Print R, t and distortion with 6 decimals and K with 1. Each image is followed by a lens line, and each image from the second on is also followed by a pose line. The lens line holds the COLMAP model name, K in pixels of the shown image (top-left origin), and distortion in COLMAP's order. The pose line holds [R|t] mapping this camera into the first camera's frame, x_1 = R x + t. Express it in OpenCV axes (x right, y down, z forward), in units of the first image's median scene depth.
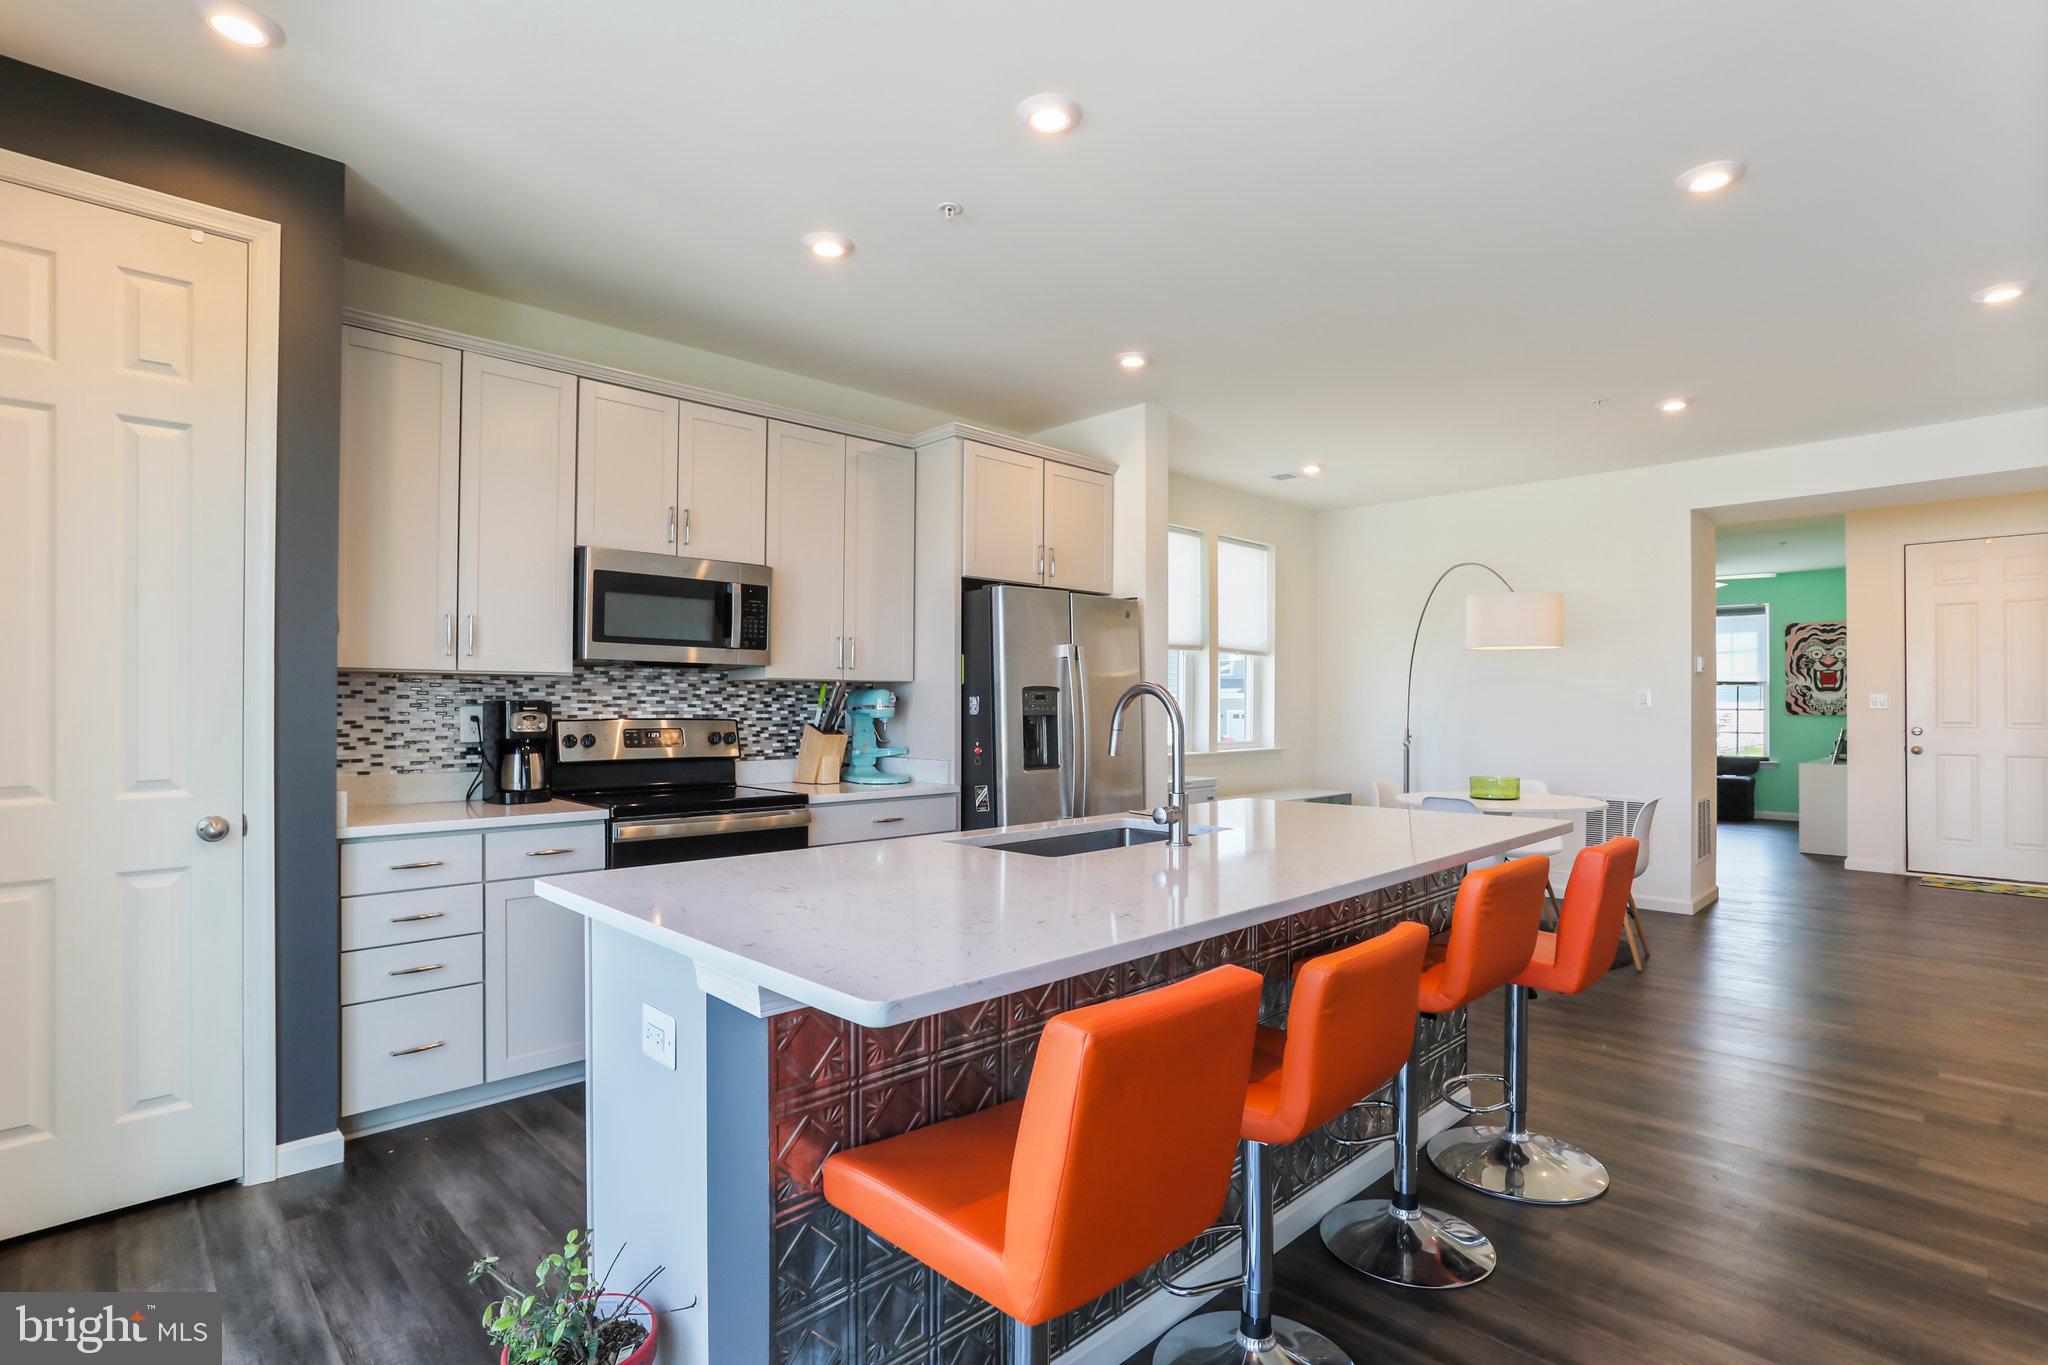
lens RADIAL K [[986.7, 0, 1024.0], [0, 986.7, 682.5], [0, 0, 1]] dist [-0.041141, 0.023842]
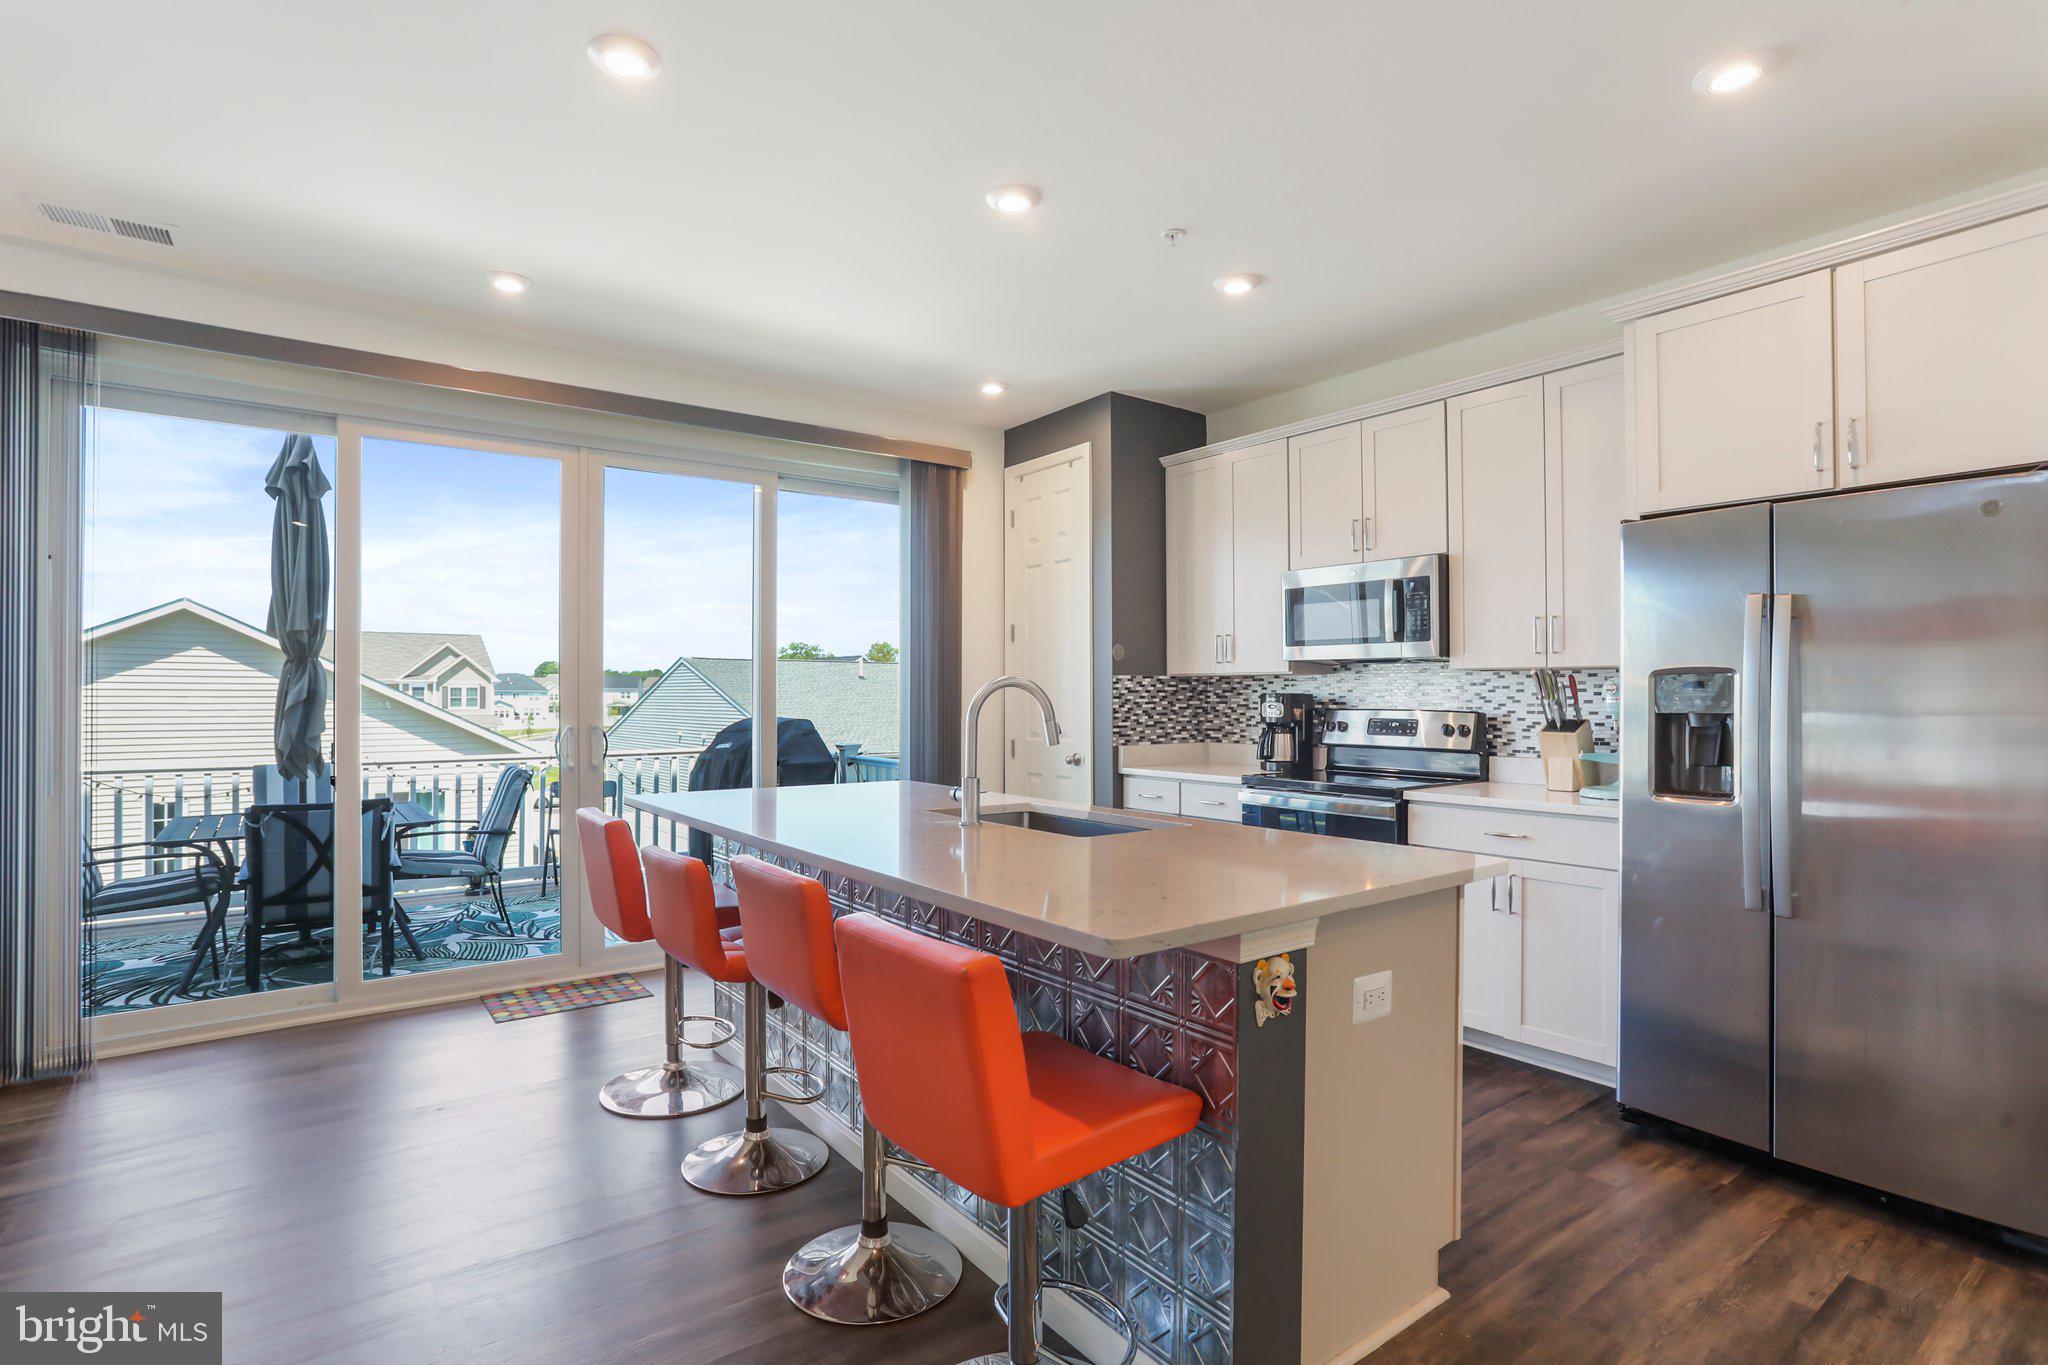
lens RADIAL K [[990.8, 0, 1024.0], [0, 990.8, 682.5], [0, 0, 1]] dist [-0.053172, 0.012648]
pose [[-0.118653, -0.012587, -0.992856, 0.889735], [0.025295, 0.999557, -0.015694, 0.015913], [0.992613, -0.026976, -0.118282, 0.843065]]
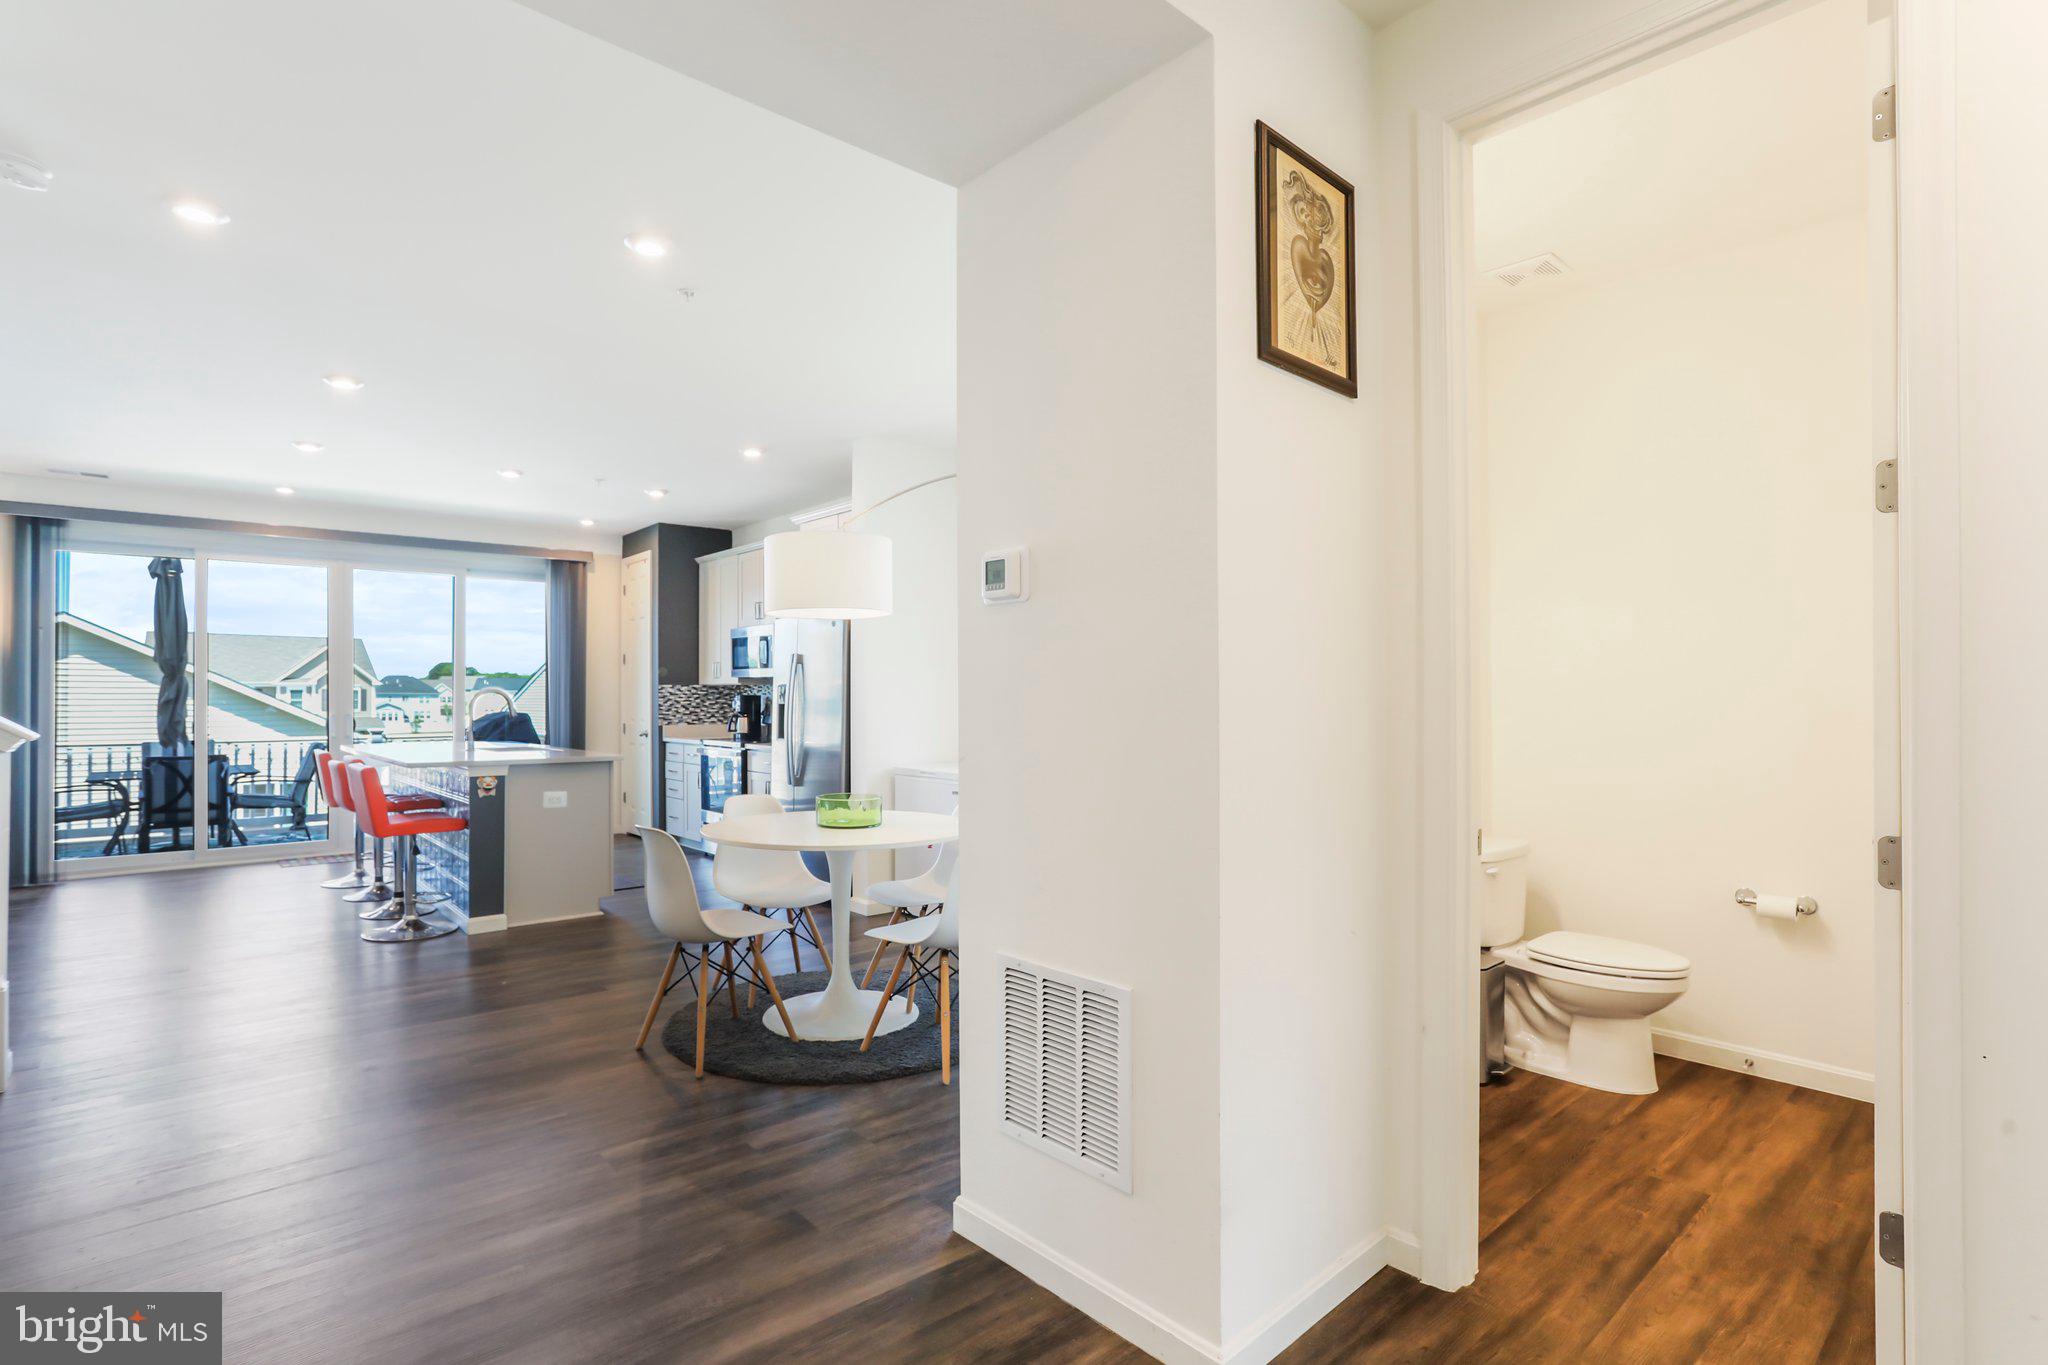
lens RADIAL K [[990.8, 0, 1024.0], [0, 990.8, 682.5], [0, 0, 1]] dist [-0.053172, 0.012648]
pose [[-0.034931, -0.015309, -0.999272, 1.933551], [0.025906, 0.999533, -0.016218, 0.045061], [0.999054, -0.026454, -0.034518, 1.833711]]
